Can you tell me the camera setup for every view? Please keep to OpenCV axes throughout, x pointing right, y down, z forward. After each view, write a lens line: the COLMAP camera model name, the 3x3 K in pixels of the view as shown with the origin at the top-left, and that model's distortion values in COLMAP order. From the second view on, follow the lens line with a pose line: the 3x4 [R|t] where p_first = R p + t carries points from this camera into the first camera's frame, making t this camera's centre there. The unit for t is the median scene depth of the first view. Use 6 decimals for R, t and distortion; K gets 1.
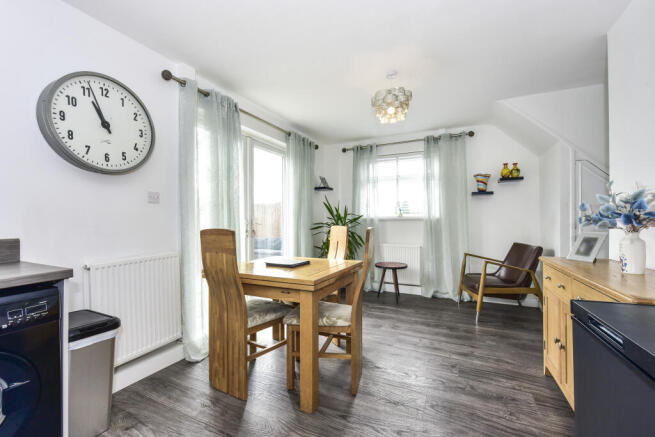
lens RADIAL K [[278.7, 0, 327.5], [0, 278.7, 218.5], [0, 0, 1]] dist [0.000700, 0.000004]
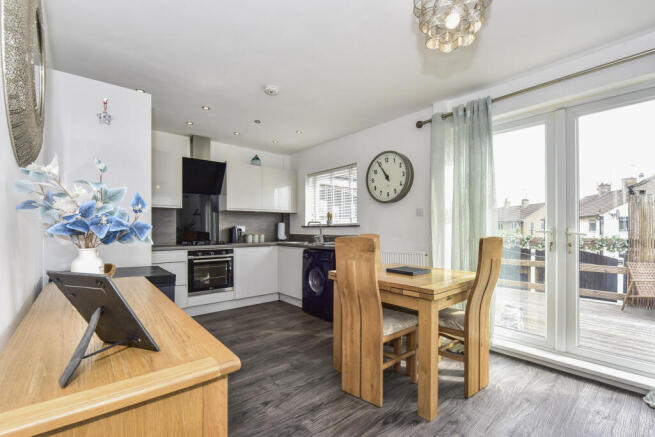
lens RADIAL K [[283.3, 0, 311.7], [0, 283.3, 227.4], [0, 0, 1]] dist [0.001901, 0.000046]
pose [[-0.446562, -0.002940, -0.894748, 1.103366], [-0.000067, 0.999995, -0.003253, 0.007662], [0.894753, -0.001393, -0.446560, 1.358909]]
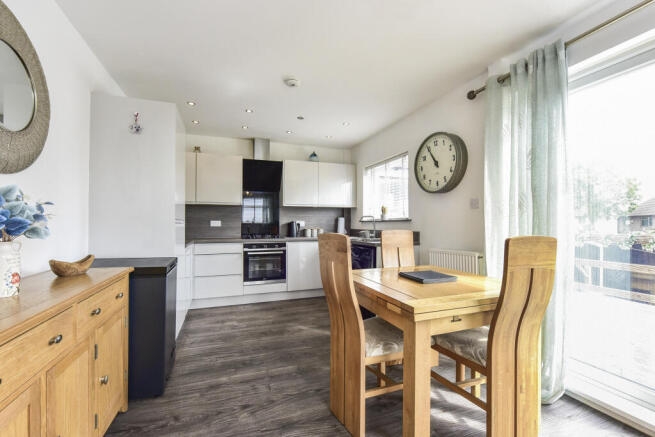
lens RADIAL K [[269.7, 0, 319.8], [0, 269.7, 220.0], [0, 0, 1]] dist [-0.003772, -0.000192]
pose [[-0.717524, -0.008457, -0.696482, 0.735571], [-0.001228, 0.999940, -0.010876, 0.006107], [0.696532, -0.006948, -0.717492, 1.596022]]
